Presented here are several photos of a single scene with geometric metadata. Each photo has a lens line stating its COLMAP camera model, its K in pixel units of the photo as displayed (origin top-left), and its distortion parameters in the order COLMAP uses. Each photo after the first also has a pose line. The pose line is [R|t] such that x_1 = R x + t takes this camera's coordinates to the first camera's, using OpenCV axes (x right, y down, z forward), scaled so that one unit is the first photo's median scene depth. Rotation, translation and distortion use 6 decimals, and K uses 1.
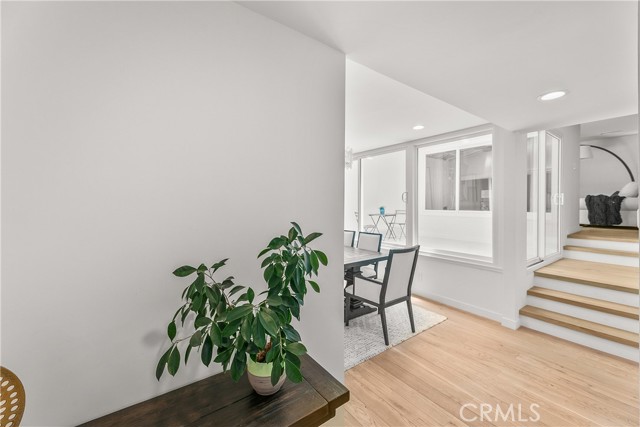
lens RADIAL K [[261.7, 0, 323.8], [0, 261.7, 207.5], [0, 0, 1]] dist [-0.001571, 0.000638]
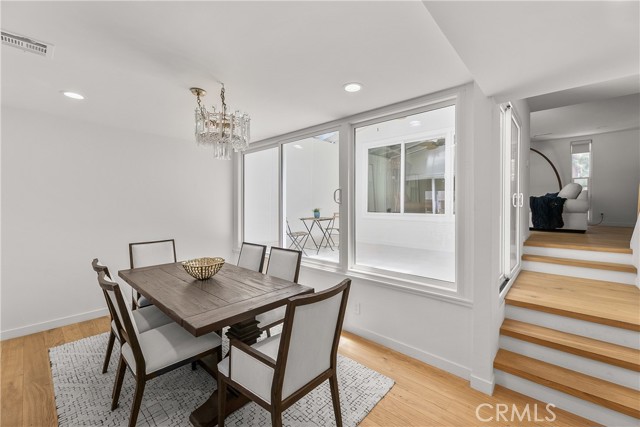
lens RADIAL K [[261.7, 0, 319.2], [0, 261.7, 210.4], [0, 0, 1]] dist [-0.001571, 0.000638]
pose [[0.984106, -0.001635, 0.177577, 0.132301], [0.000835, 0.999989, 0.004577, -0.003257], [-0.177582, -0.004356, 0.984096, 0.303150]]
